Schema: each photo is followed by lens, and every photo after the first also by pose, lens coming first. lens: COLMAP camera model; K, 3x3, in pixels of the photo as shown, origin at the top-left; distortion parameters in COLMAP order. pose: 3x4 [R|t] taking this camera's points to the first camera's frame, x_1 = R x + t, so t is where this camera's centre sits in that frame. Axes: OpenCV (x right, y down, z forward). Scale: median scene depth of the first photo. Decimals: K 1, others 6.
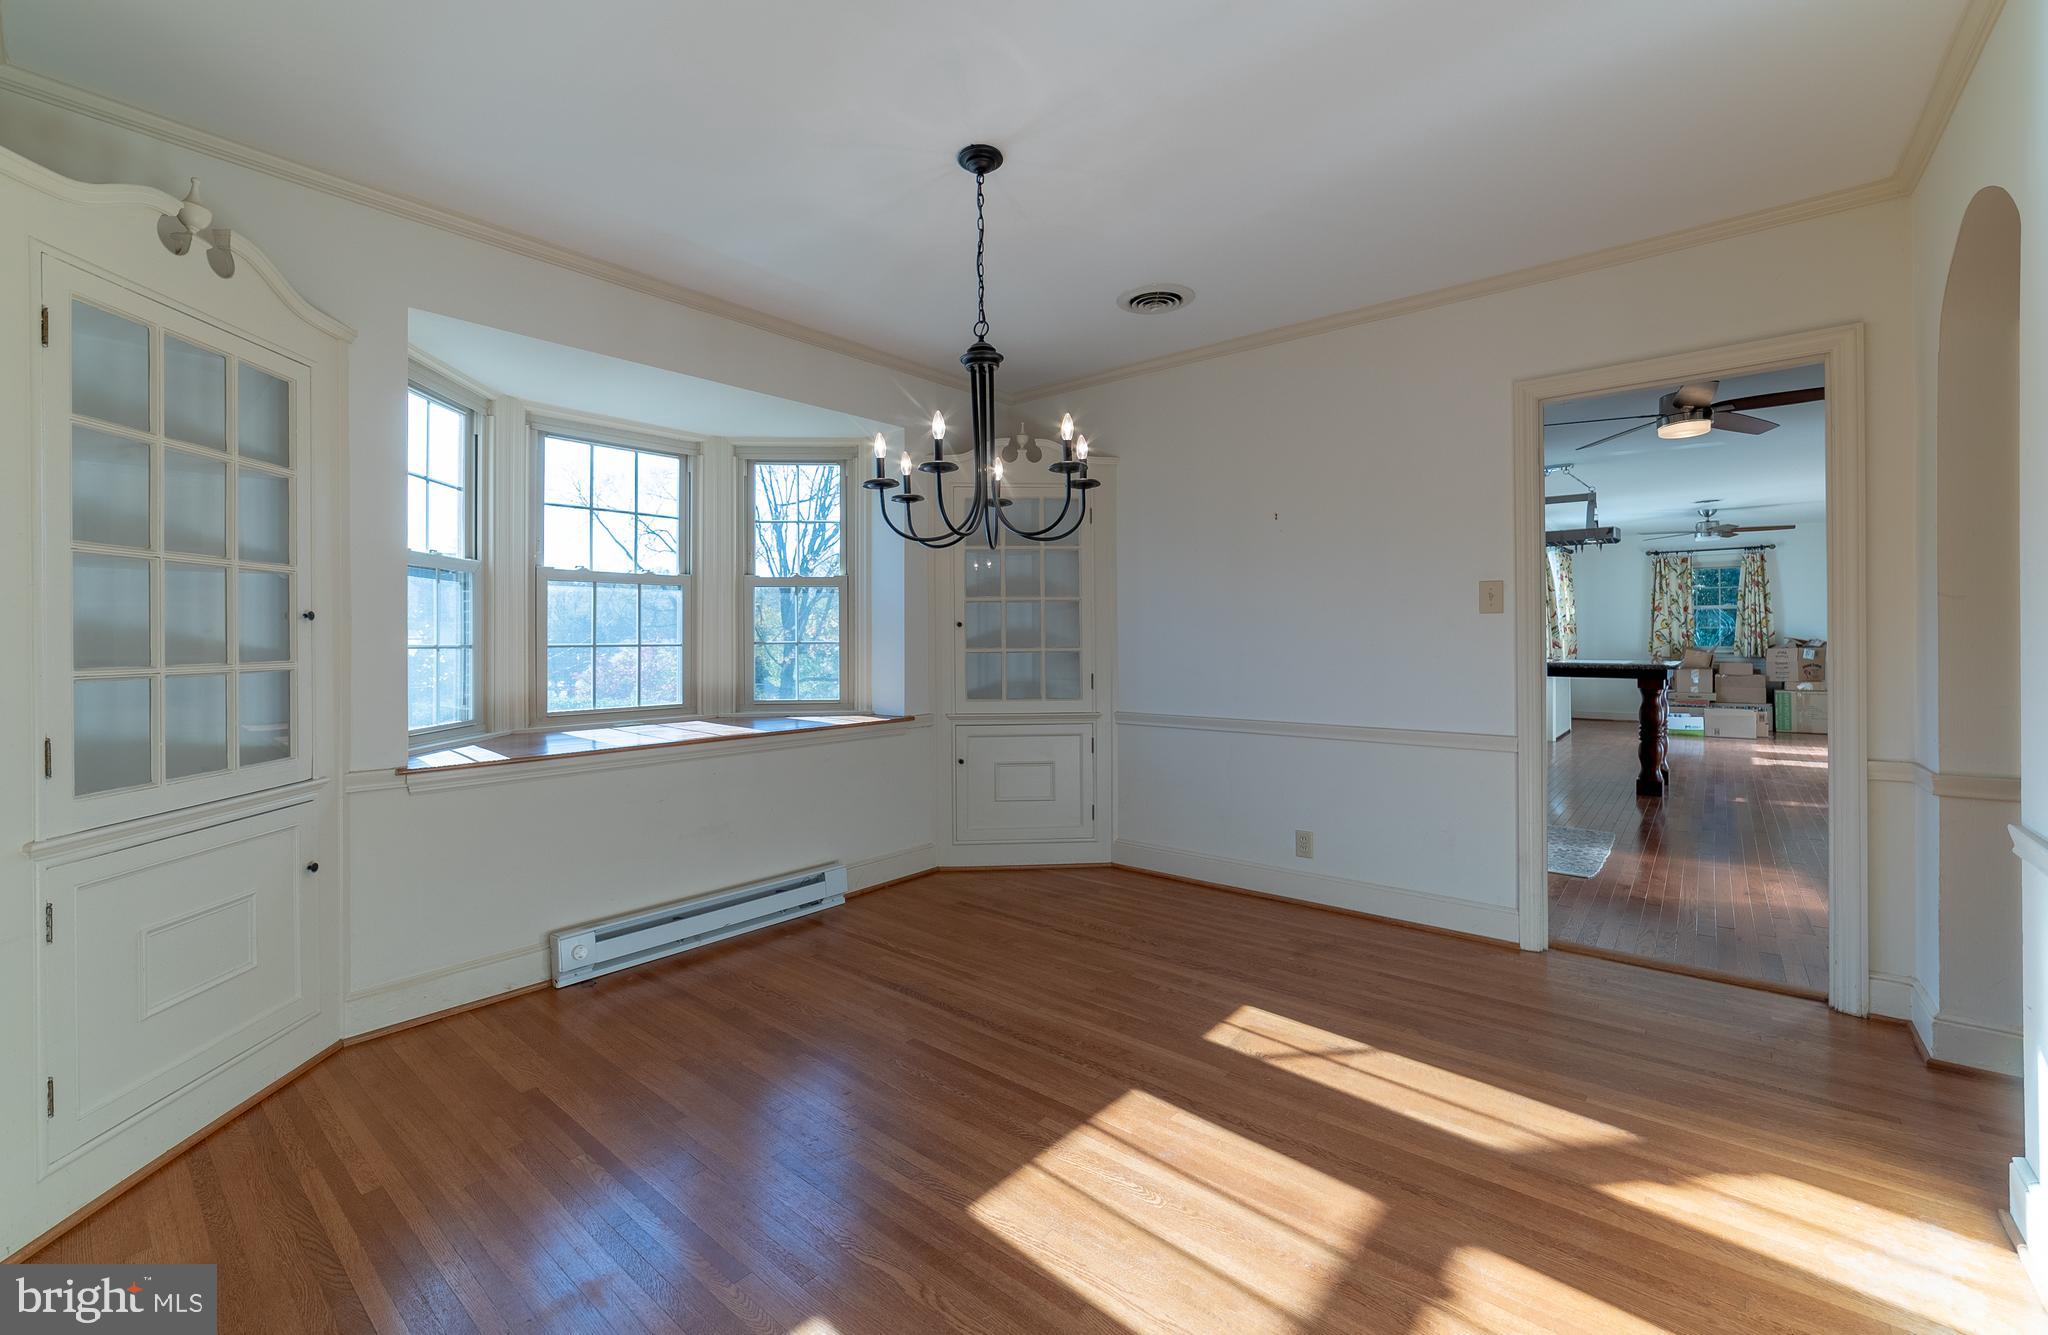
lens RADIAL K [[847.5, 0, 949.4], [0, 847.5, 633.6], [0, 0, 1]] dist [-0.017758, 0.000664]
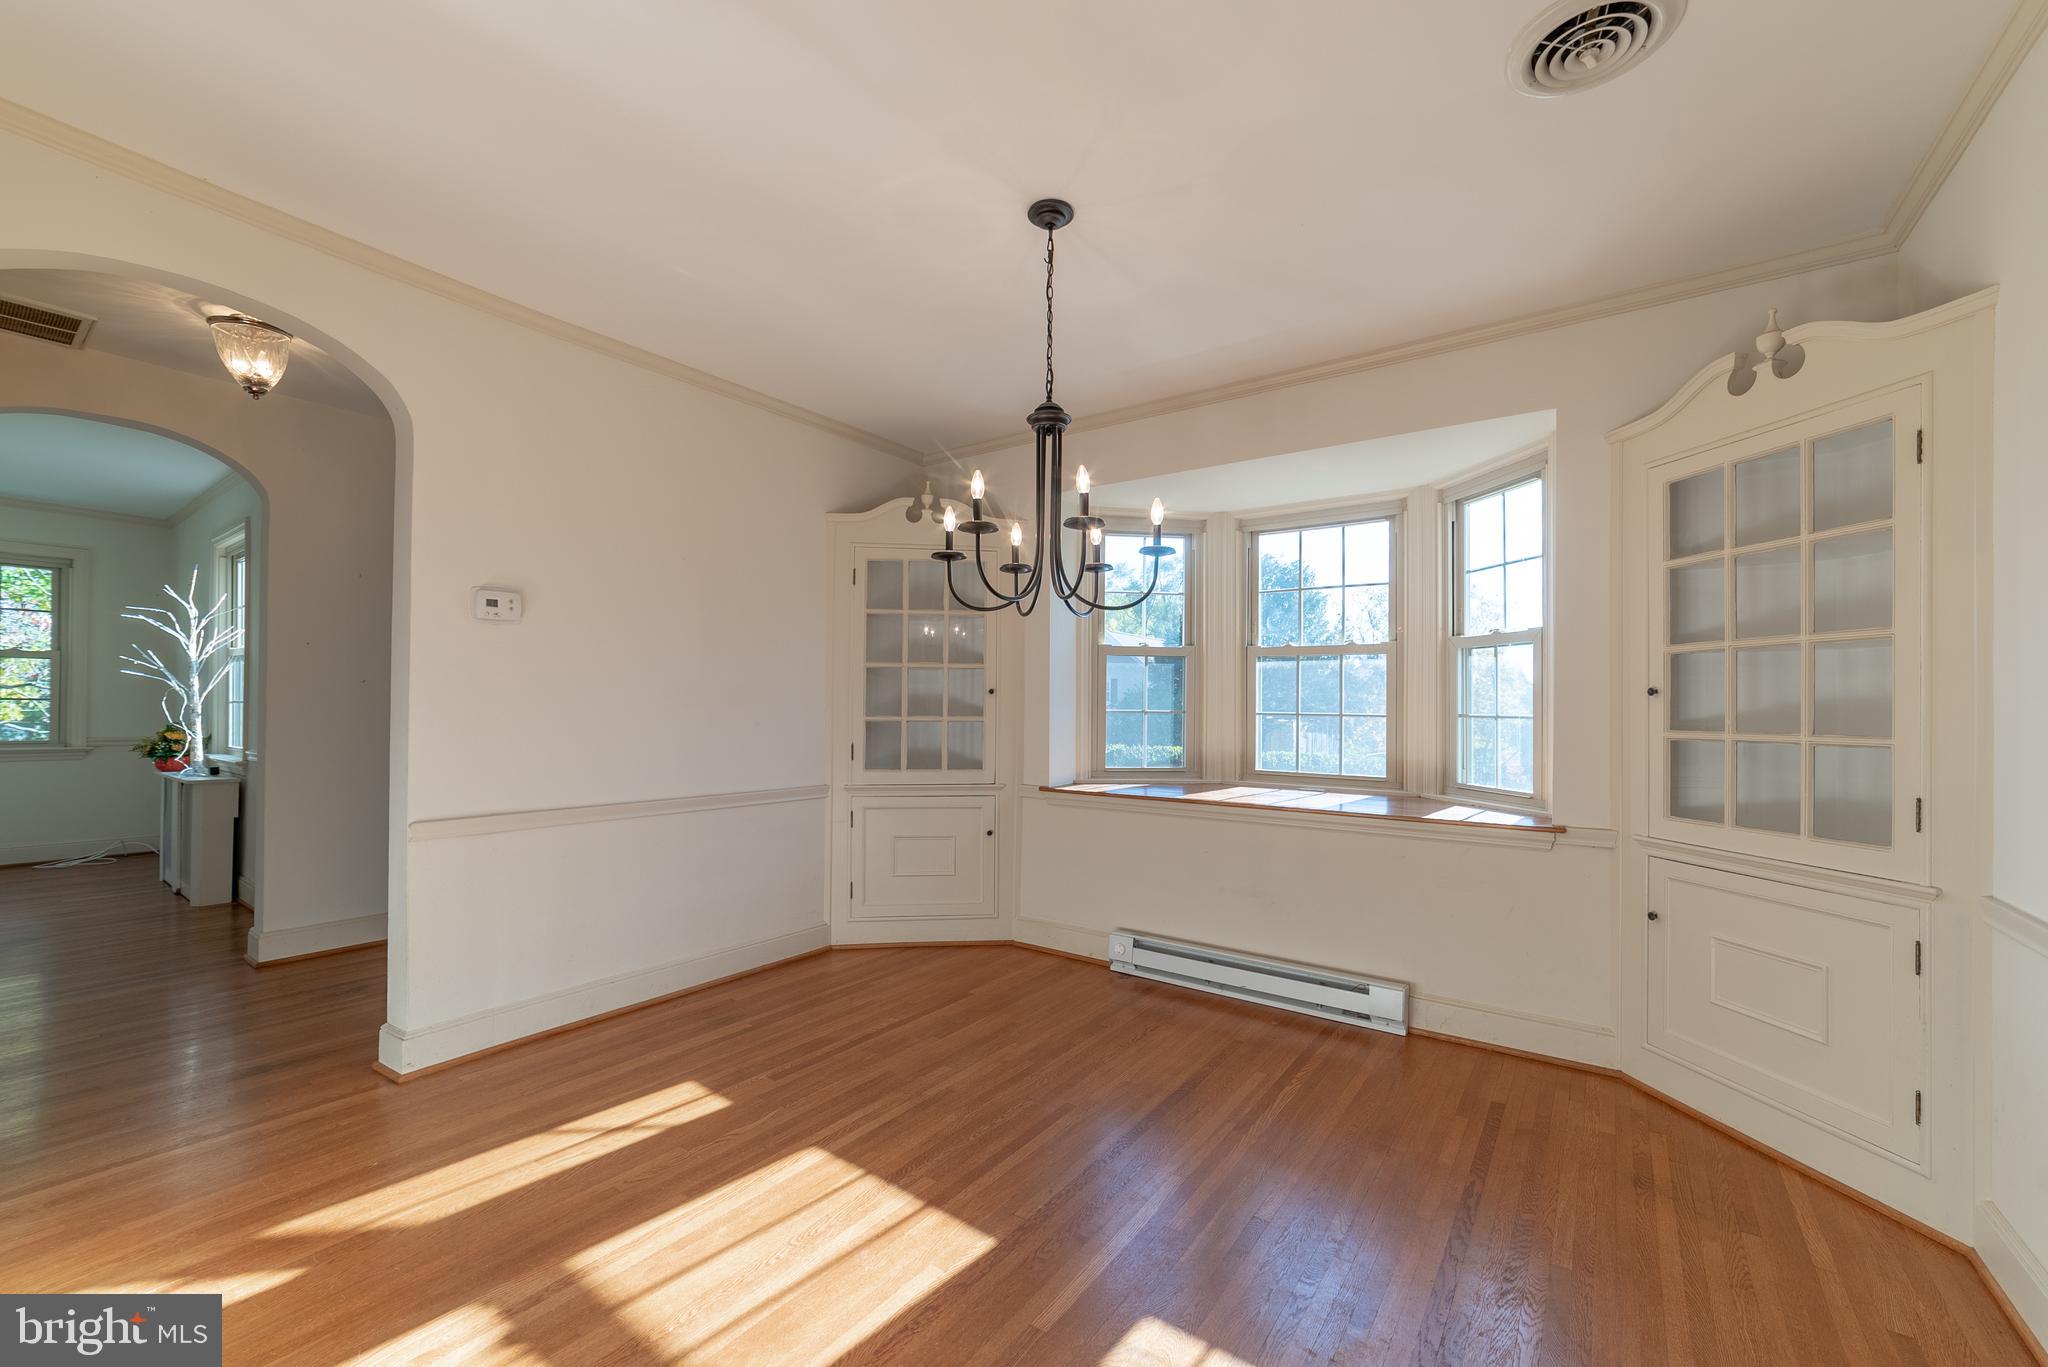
lens RADIAL K [[816.0, 0, 1030.2], [0, 816.0, 686.6], [0, 0, 1]] dist [-0.006301, 0.000050]
pose [[0.120725, -0.015084, -0.992571, 0.662189], [-0.003953, 0.999869, -0.015676, -0.003404], [0.992678, 0.005816, 0.120650, 0.590939]]
